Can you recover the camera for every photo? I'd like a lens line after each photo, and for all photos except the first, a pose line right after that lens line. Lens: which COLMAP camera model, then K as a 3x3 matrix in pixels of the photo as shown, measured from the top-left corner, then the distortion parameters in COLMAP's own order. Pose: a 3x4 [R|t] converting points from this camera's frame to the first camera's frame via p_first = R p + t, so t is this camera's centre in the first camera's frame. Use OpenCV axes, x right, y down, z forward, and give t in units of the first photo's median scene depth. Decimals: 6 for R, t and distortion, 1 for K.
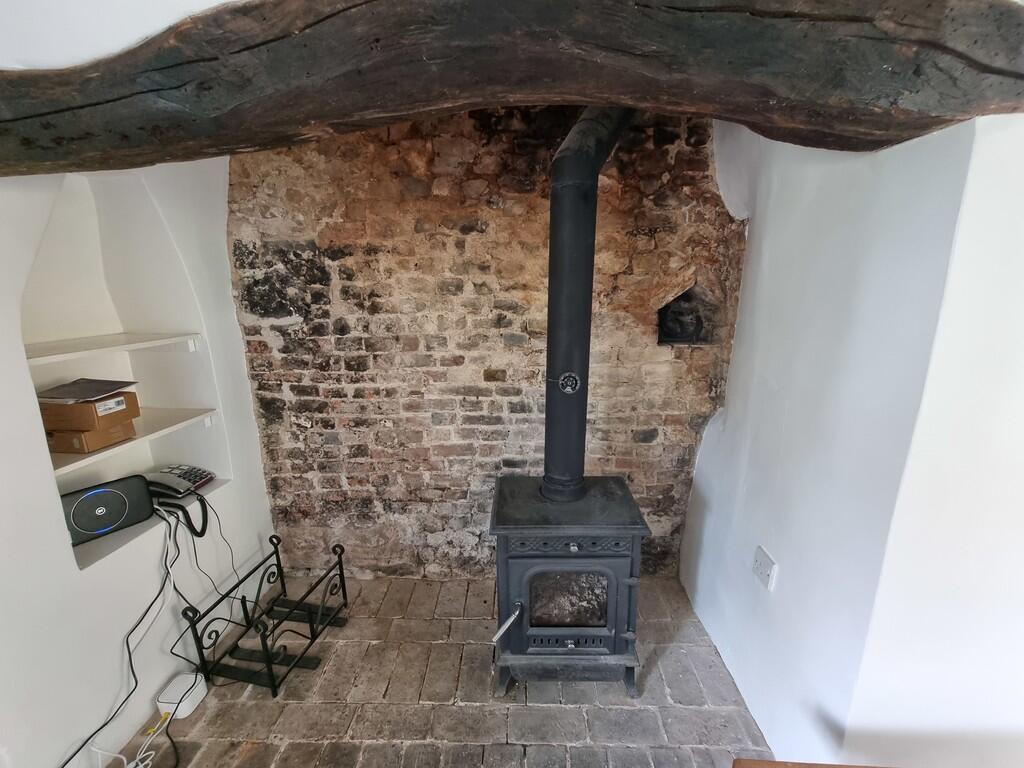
lens RADIAL K [[423.1, 0, 505.7], [0, 423.1, 380.9], [0, 0, 1]] dist [-0.001240, 0.000061]
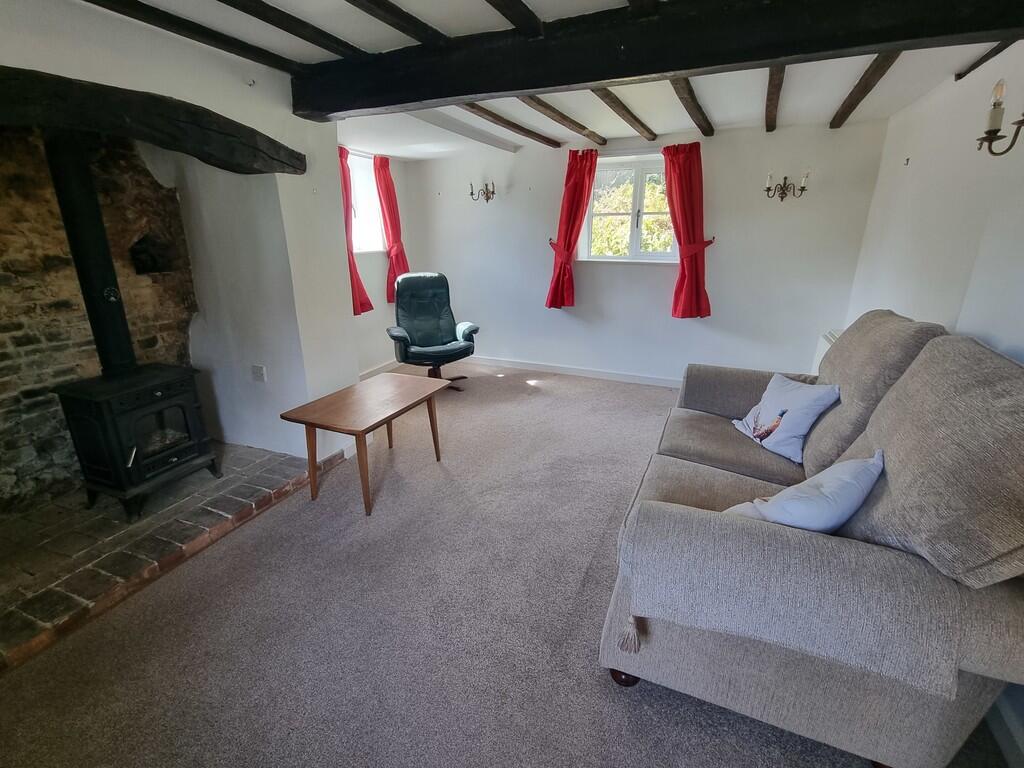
lens RADIAL K [[466.5, 0, 509.0], [0, 466.5, 376.4], [0, 0, 1]] dist [0.000778, 0.000419]
pose [[0.328782, -0.271758, 0.904461, -0.701020], [0.219872, 0.953414, 0.206540, 0.182489], [-0.918455, 0.130959, 0.373217, -0.637122]]
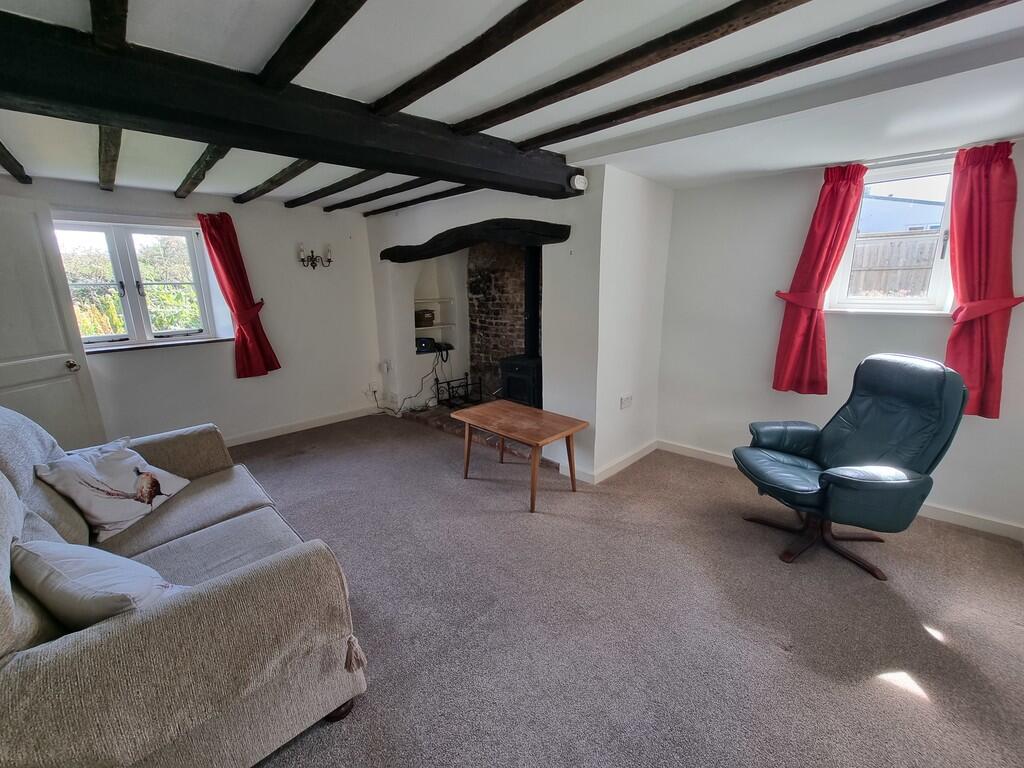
lens RADIAL K [[423.1, 0, 505.7], [0, 423.1, 380.9], [0, 0, 1]] dist [-0.001240, 0.000061]
pose [[0.747842, 0.148947, -0.646952, 1.539083], [-0.150255, 0.987194, 0.053593, 0.241990], [0.646650, 0.057128, 0.760645, -1.009299]]
